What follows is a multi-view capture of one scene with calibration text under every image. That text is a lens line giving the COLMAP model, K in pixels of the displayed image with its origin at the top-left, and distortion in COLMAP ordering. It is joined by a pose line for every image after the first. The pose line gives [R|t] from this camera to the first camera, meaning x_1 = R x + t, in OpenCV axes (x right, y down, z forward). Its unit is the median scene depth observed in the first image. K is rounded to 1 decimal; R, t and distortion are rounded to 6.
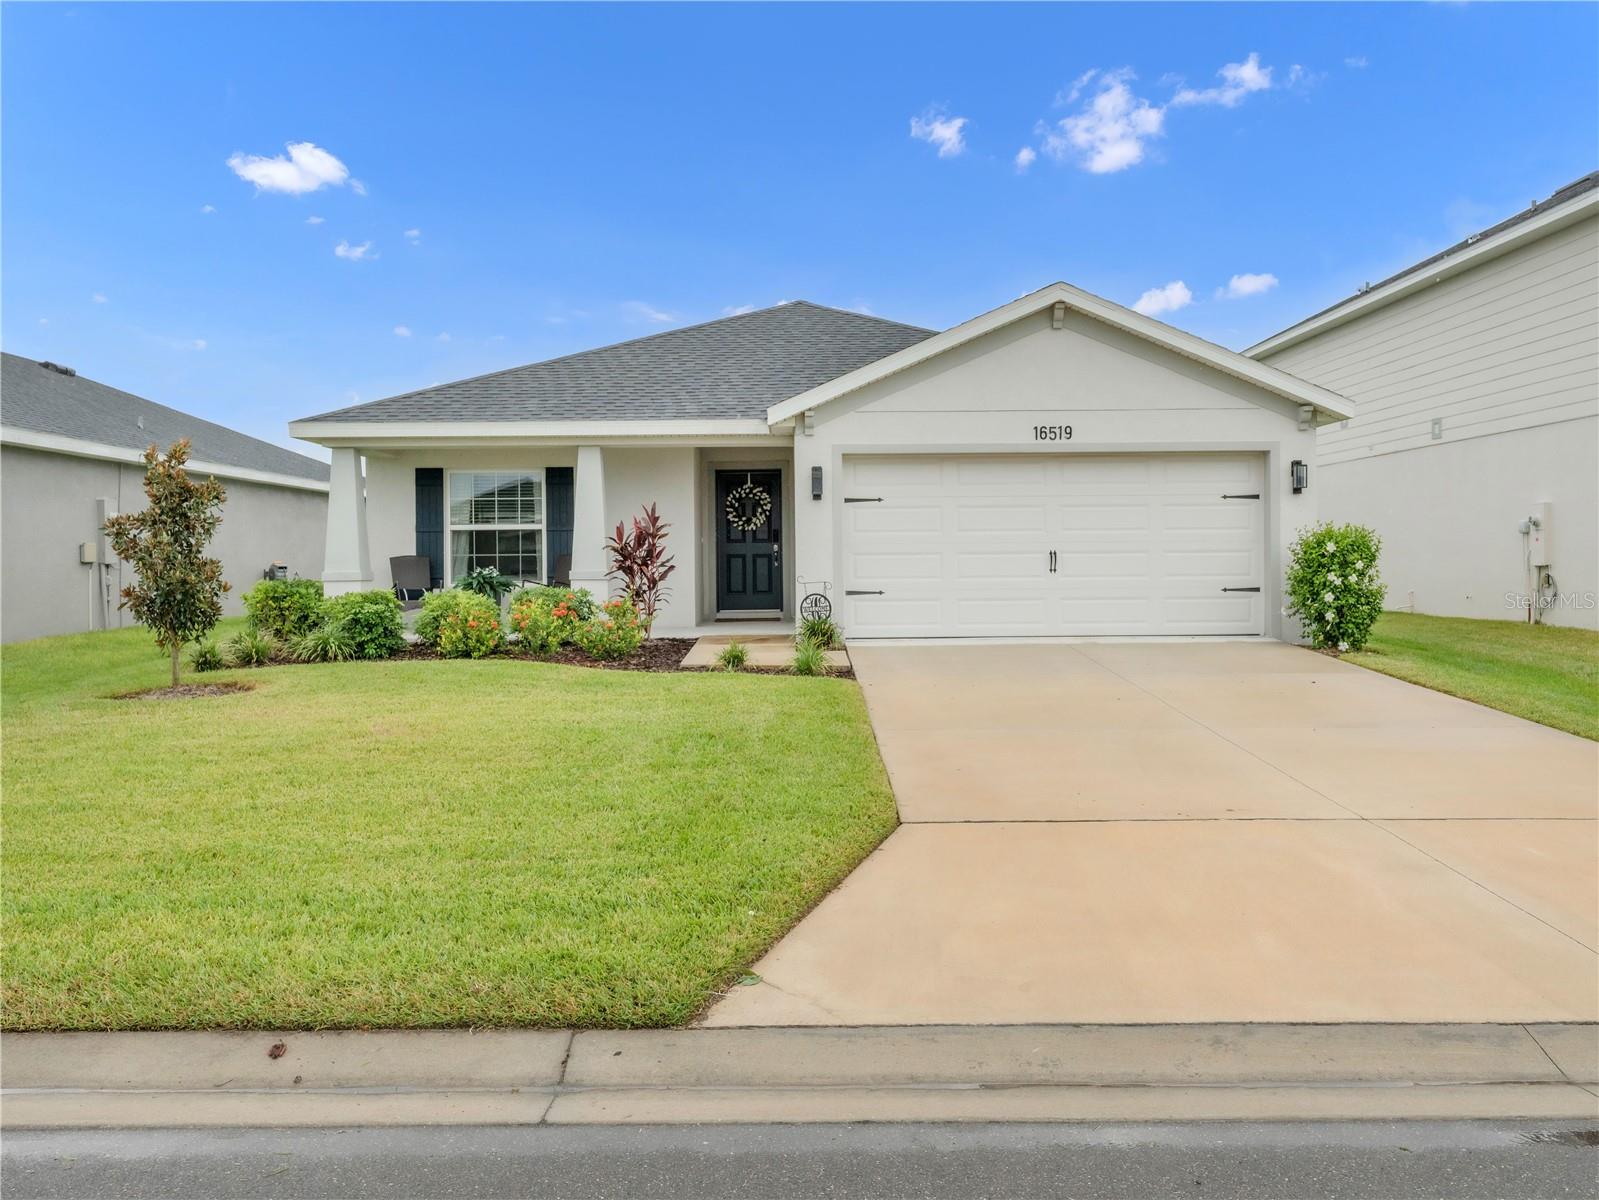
lens RADIAL K [[1322.4, 0, 799.5], [0, 1322.4, 600.0], [0, 0, 1]] dist [0.007484, 0.001592]
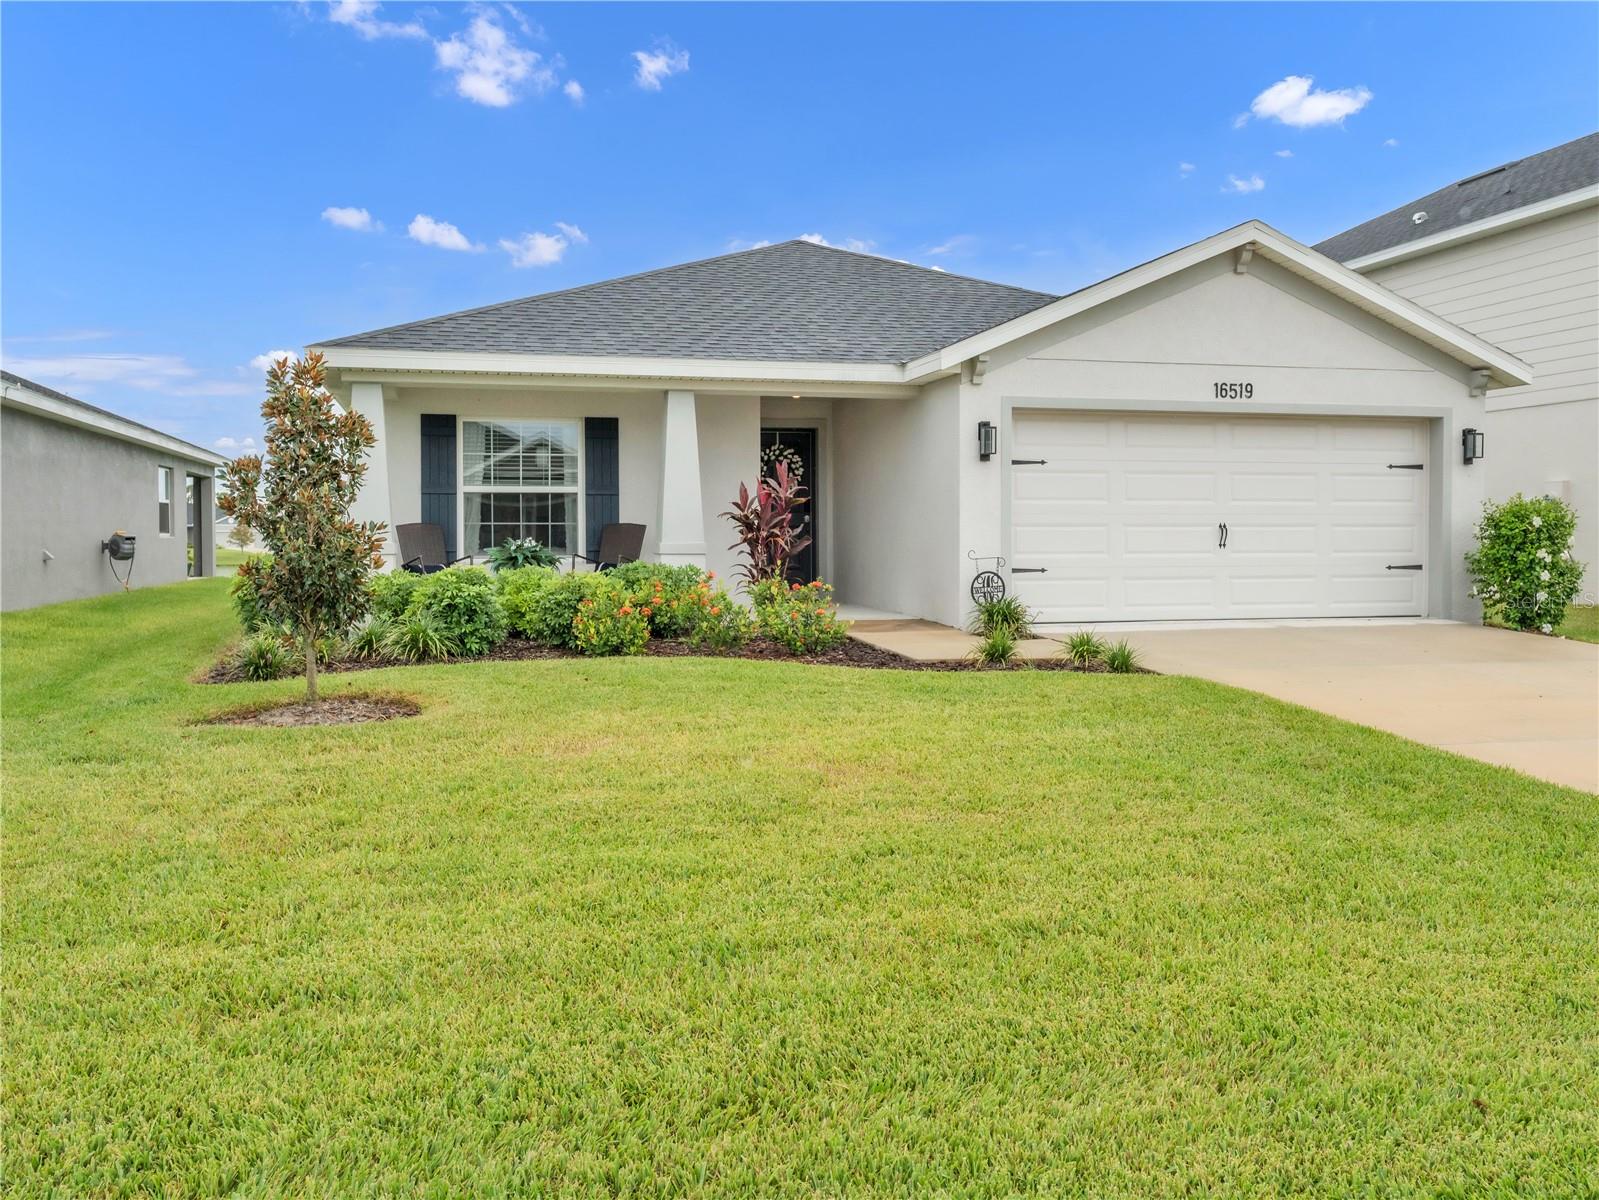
lens RADIAL K [[1322.4, 0, 799.5], [0, 1322.4, 600.0], [0, 0, 1]] dist [0.007484, 0.001592]
pose [[0.971892, -0.004532, 0.235384, -0.299954], [0.000570, 0.999857, 0.016896, -0.000892], [-0.235427, -0.016287, 0.971755, 0.200624]]
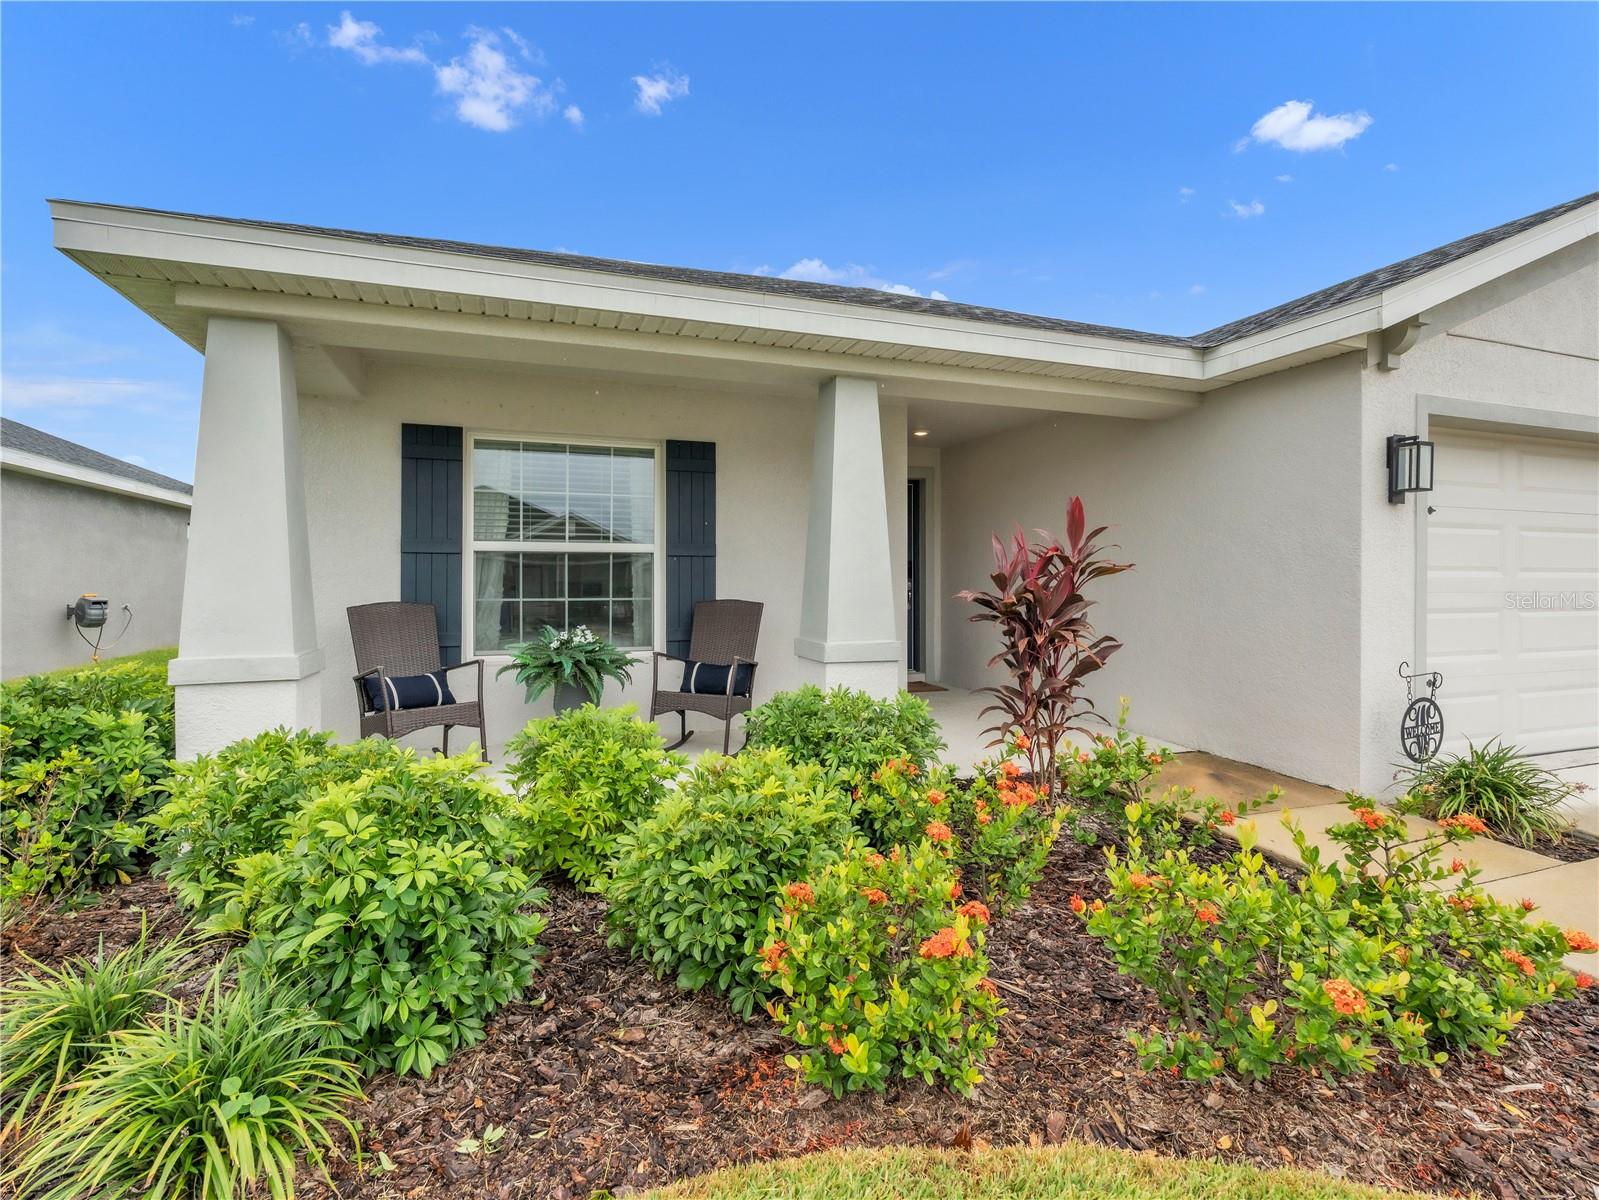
lens RADIAL K [[778.2, 0, 799.5], [0, 778.2, 600.0], [0, 0, 1]] dist [-0.002400, -0.000178]
pose [[0.943580, 0.002352, 0.331137, -0.287974], [-0.000187, 0.999978, -0.006570, -0.037642], [-0.331145, 0.006137, 0.943560, 0.796232]]
